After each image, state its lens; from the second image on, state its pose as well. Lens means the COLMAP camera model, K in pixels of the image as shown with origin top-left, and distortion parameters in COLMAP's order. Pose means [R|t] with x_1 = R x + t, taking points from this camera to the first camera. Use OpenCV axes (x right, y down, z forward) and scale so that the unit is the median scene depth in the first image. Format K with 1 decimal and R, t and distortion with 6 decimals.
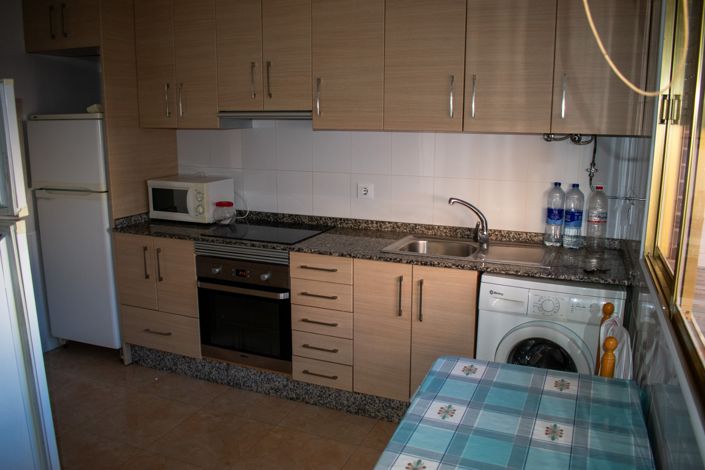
lens RADIAL K [[579.8, 0, 352.5], [0, 579.8, 235.0], [0, 0, 1]] dist [-0.092159, 0.006171]
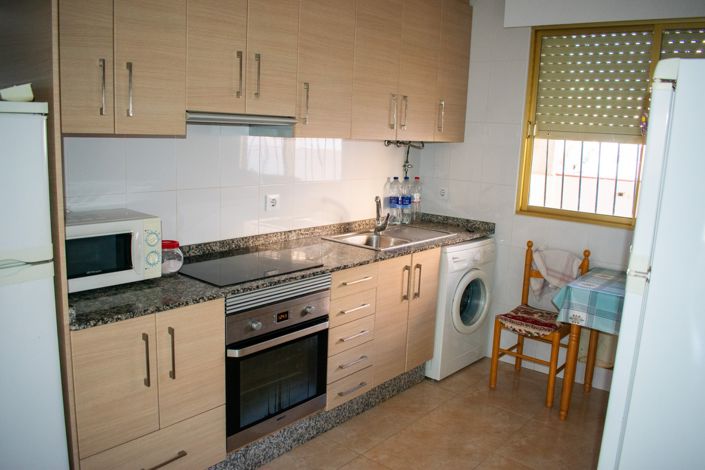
lens RADIAL K [[579.8, 0, 352.5], [0, 579.8, 235.0], [0, 0, 1]] dist [-0.092159, 0.006171]
pose [[0.287283, -0.161360, 0.944156, -0.869914], [0.152585, 0.980830, 0.121200, -0.123106], [-0.945614, 0.109246, 0.306397, 0.622310]]
